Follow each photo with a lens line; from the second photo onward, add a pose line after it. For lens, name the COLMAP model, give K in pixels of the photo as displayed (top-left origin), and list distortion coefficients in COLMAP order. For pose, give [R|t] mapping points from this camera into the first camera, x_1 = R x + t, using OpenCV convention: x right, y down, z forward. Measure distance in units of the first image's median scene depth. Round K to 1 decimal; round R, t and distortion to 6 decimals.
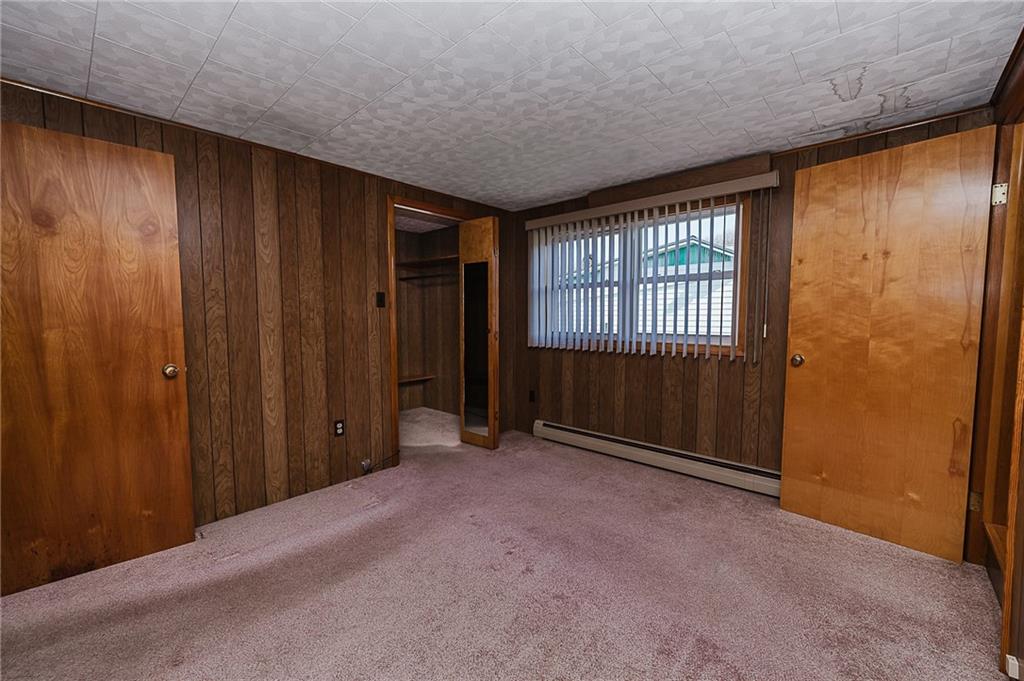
lens RADIAL K [[412.8, 0, 515.5], [0, 412.8, 344.4], [0, 0, 1]] dist [-0.001418, 0.000032]
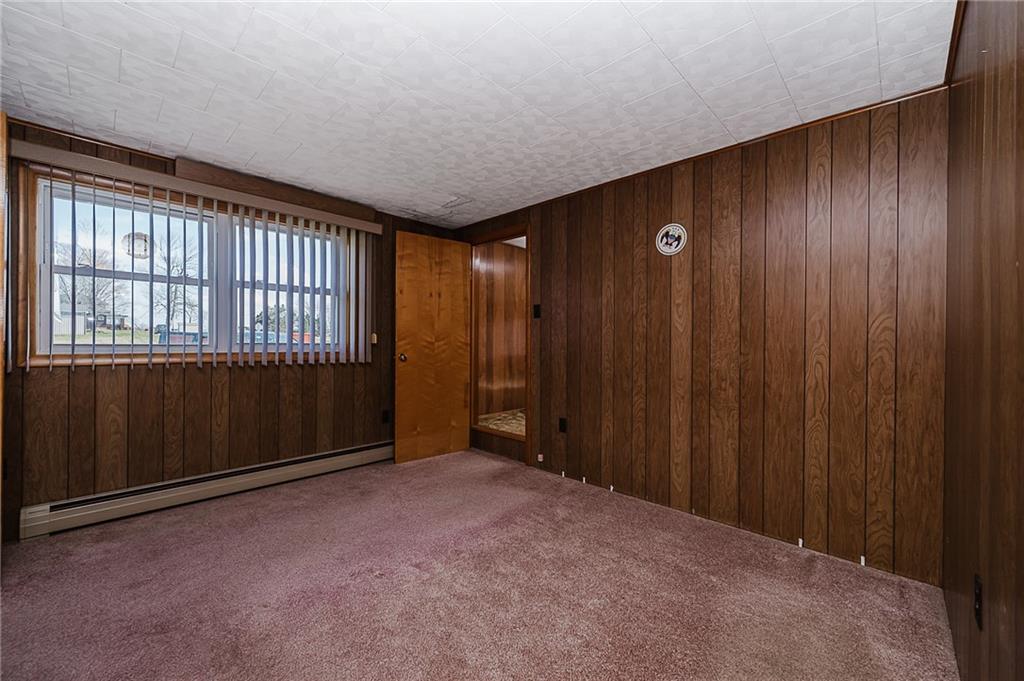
lens RADIAL K [[412.8, 0, 515.5], [0, 412.8, 344.4], [0, 0, 1]] dist [-0.001418, 0.000032]
pose [[0.016423, -0.007554, 0.999837, -0.678927], [0.057848, 0.998304, 0.006592, 0.003707], [-0.998190, 0.057731, 0.016832, 0.482127]]
